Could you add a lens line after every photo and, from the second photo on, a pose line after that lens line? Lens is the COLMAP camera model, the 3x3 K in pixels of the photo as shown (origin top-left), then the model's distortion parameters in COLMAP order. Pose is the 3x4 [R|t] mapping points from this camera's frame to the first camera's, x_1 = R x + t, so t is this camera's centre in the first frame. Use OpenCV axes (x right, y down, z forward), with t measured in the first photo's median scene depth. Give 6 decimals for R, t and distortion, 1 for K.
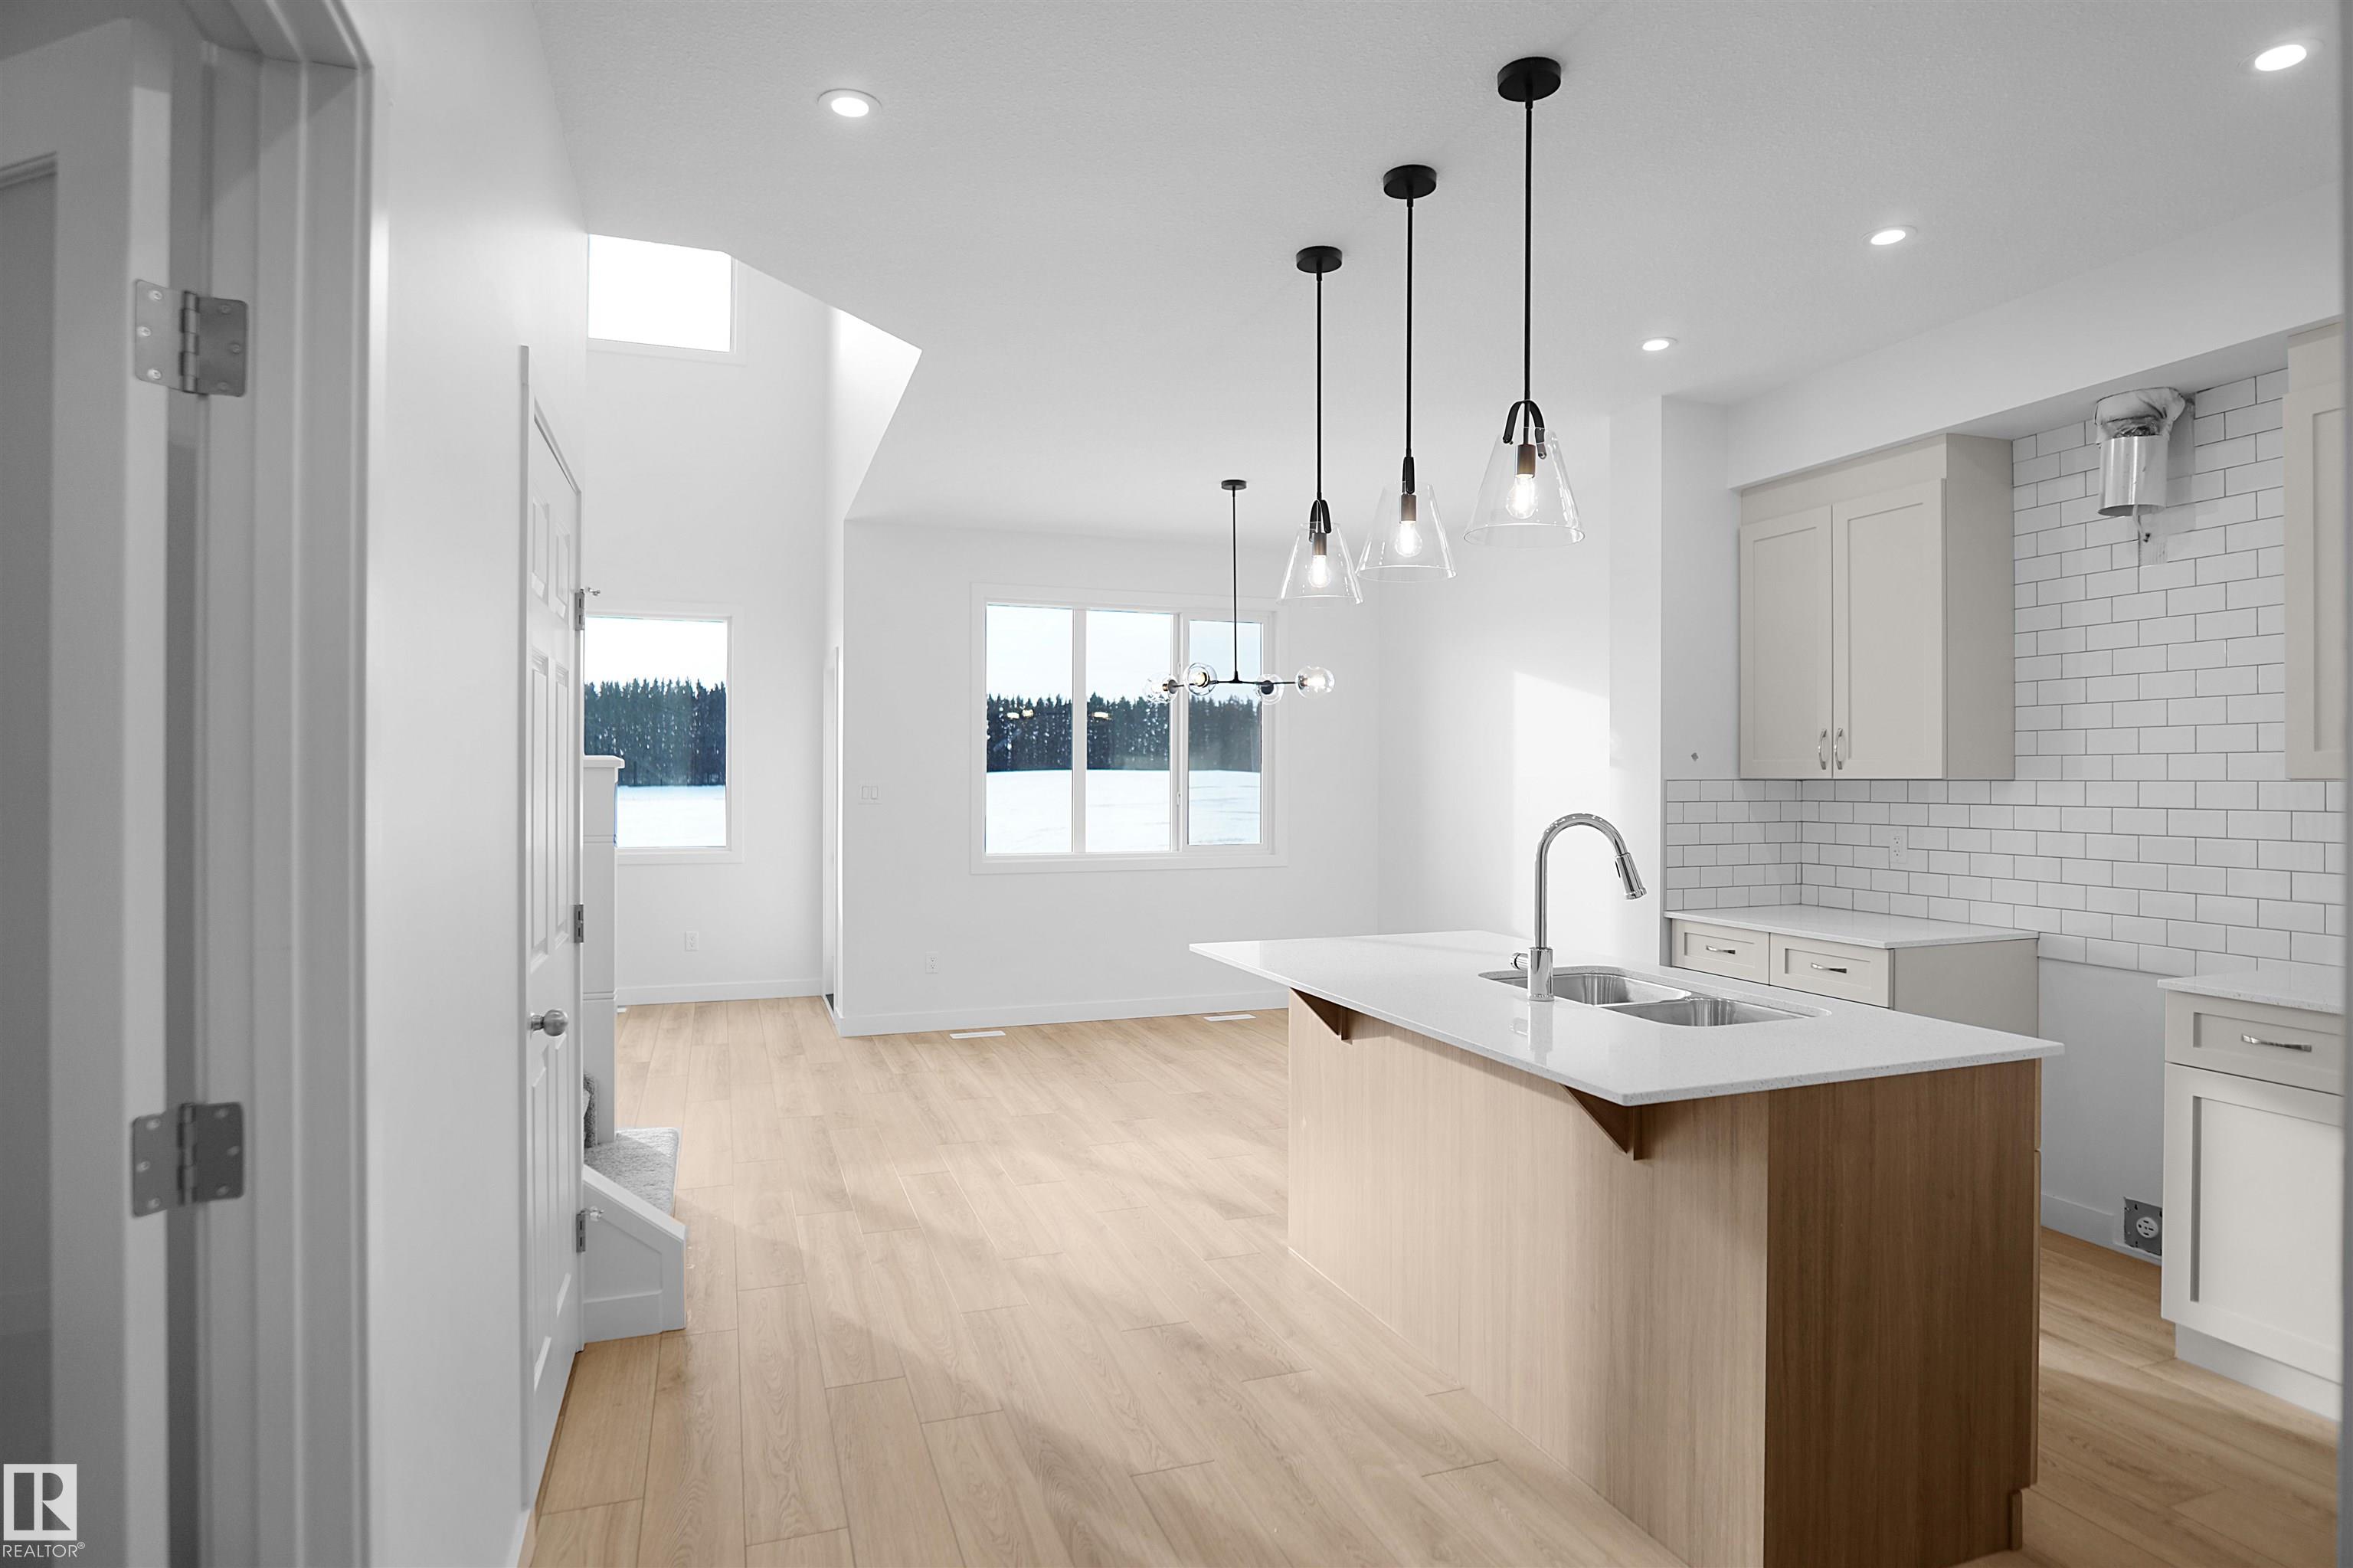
lens RADIAL K [[1285.0, 0, 1207.4], [0, 1285.0, 770.8], [0, 0, 1]] dist [-0.031229, 0.007408]
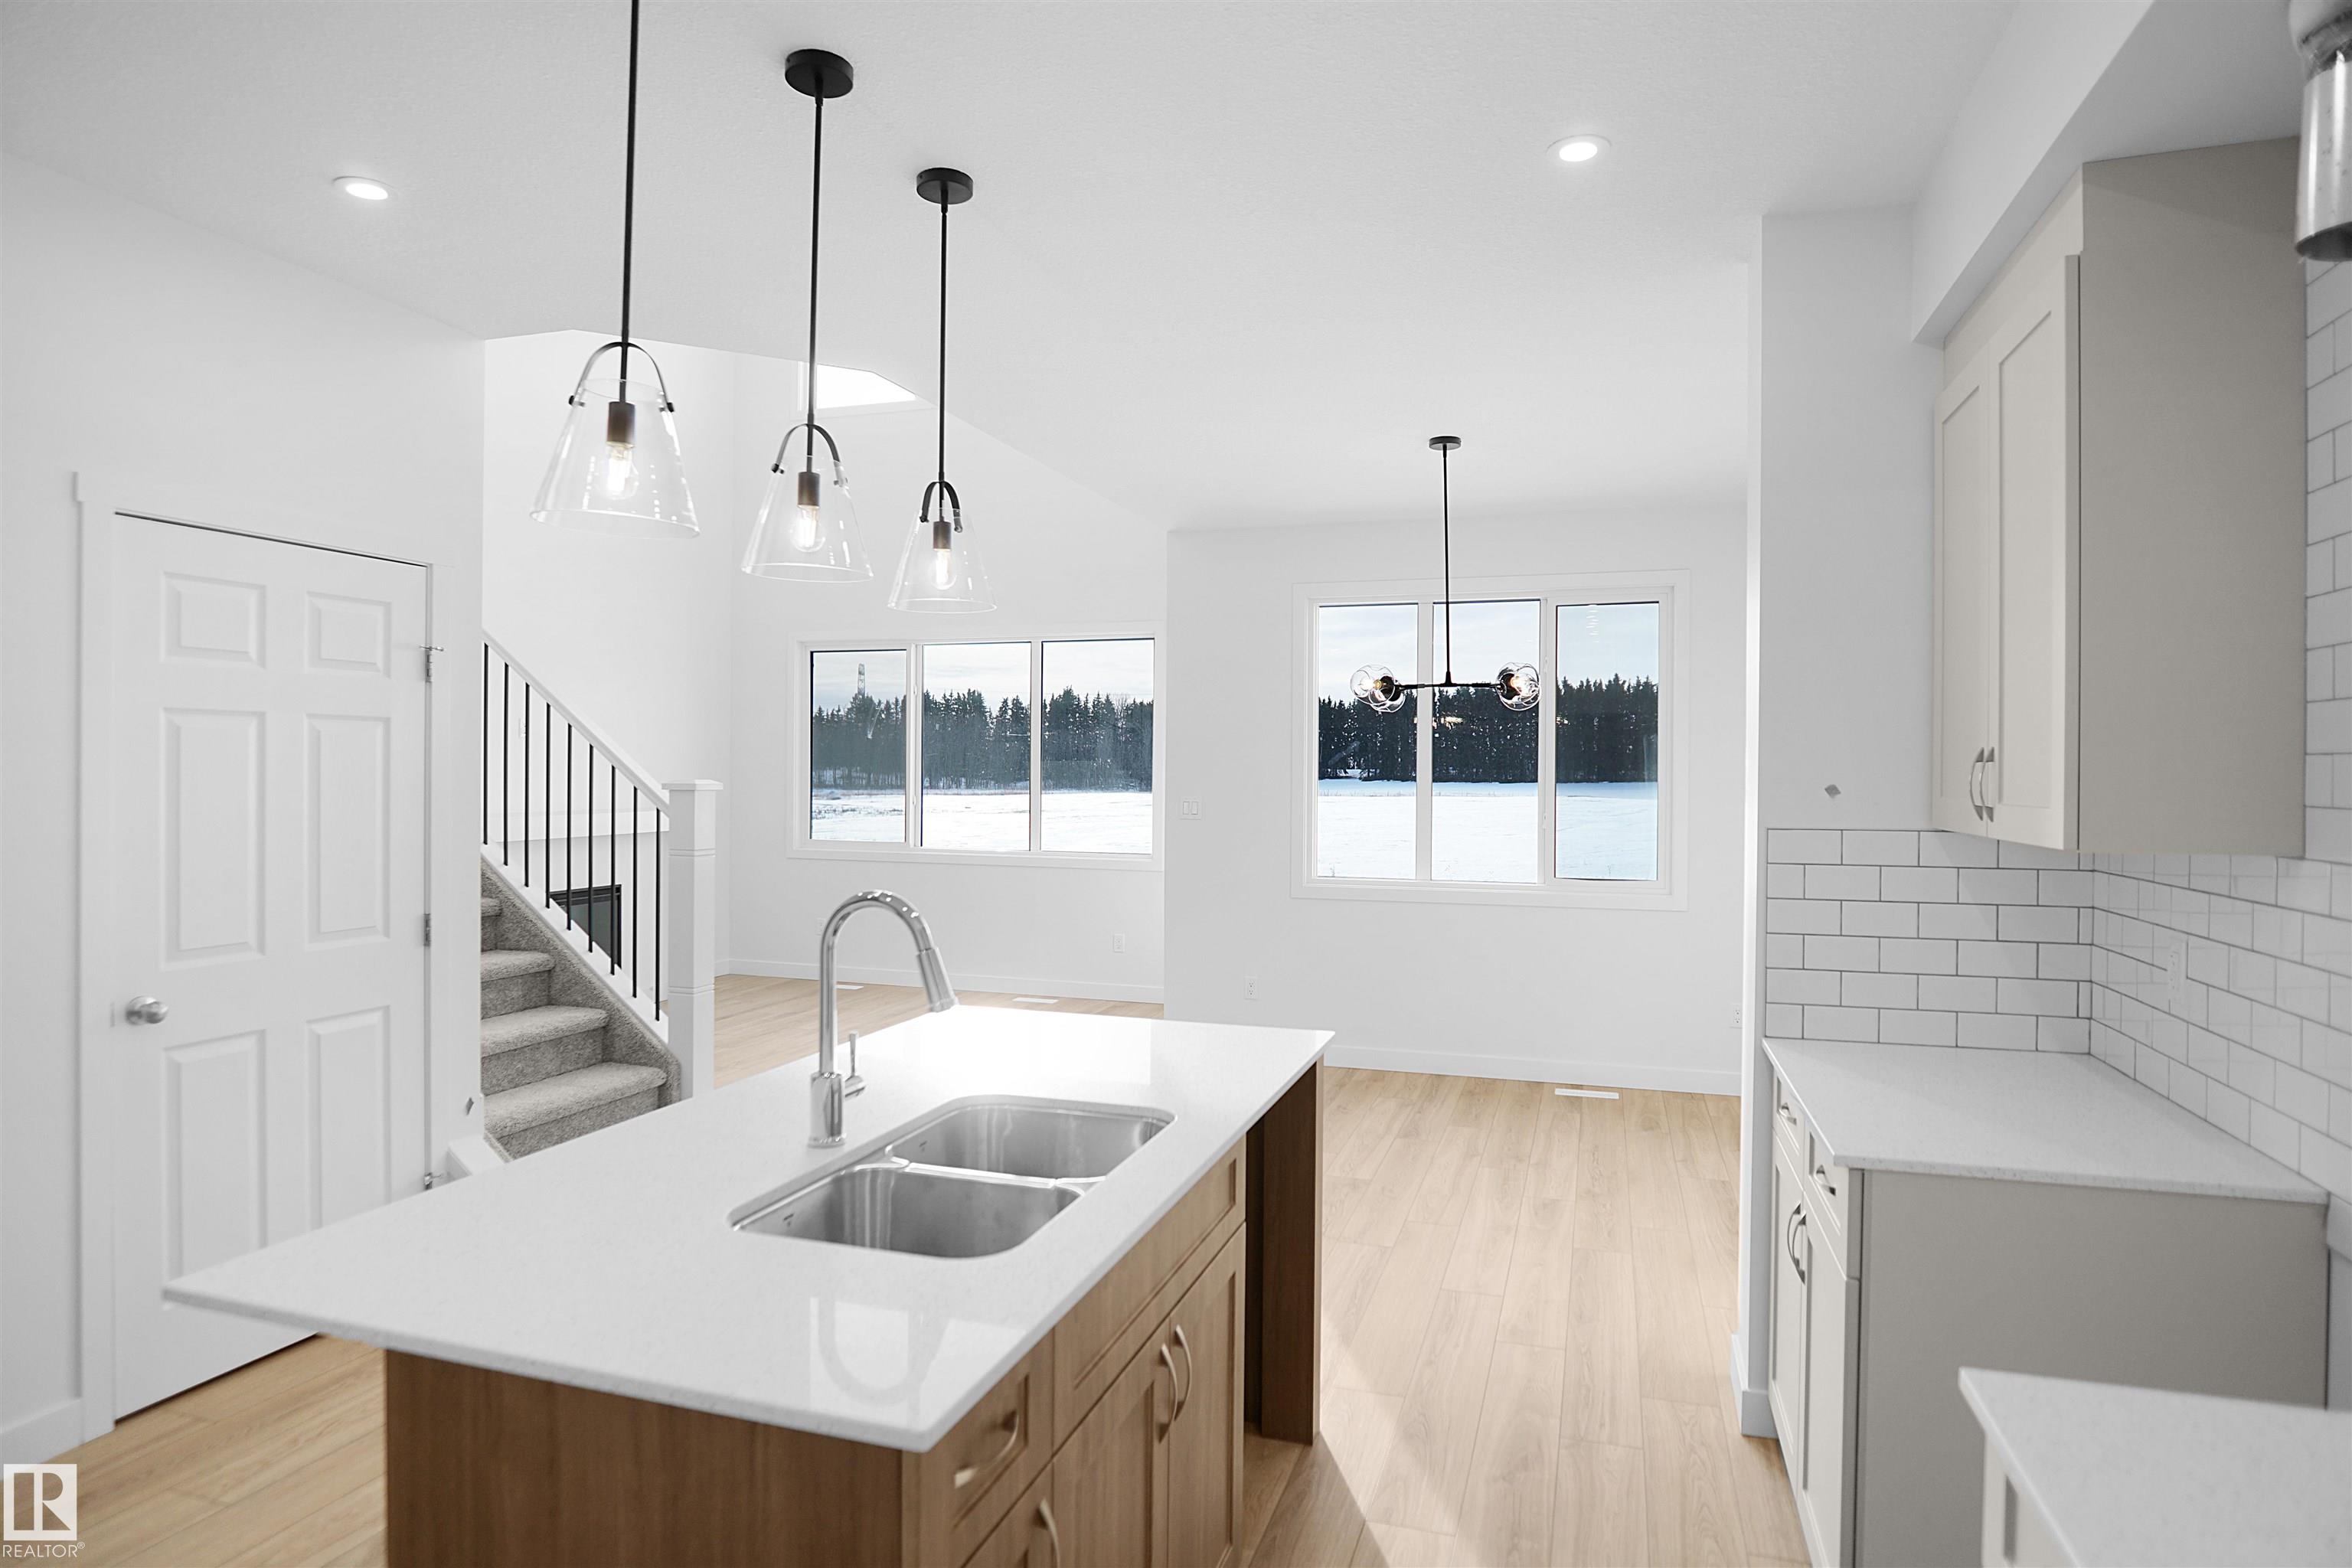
lens RADIAL K [[1284.4, 0, 1193.8], [0, 1284.4, 774.7], [0, 0, 1]] dist [-0.031229, 0.007408]
pose [[0.786073, 0.006244, -0.618102, 0.602835], [-0.002513, 0.999973, 0.006906, -0.025887], [0.618129, -0.003875, 0.786067, 0.386960]]
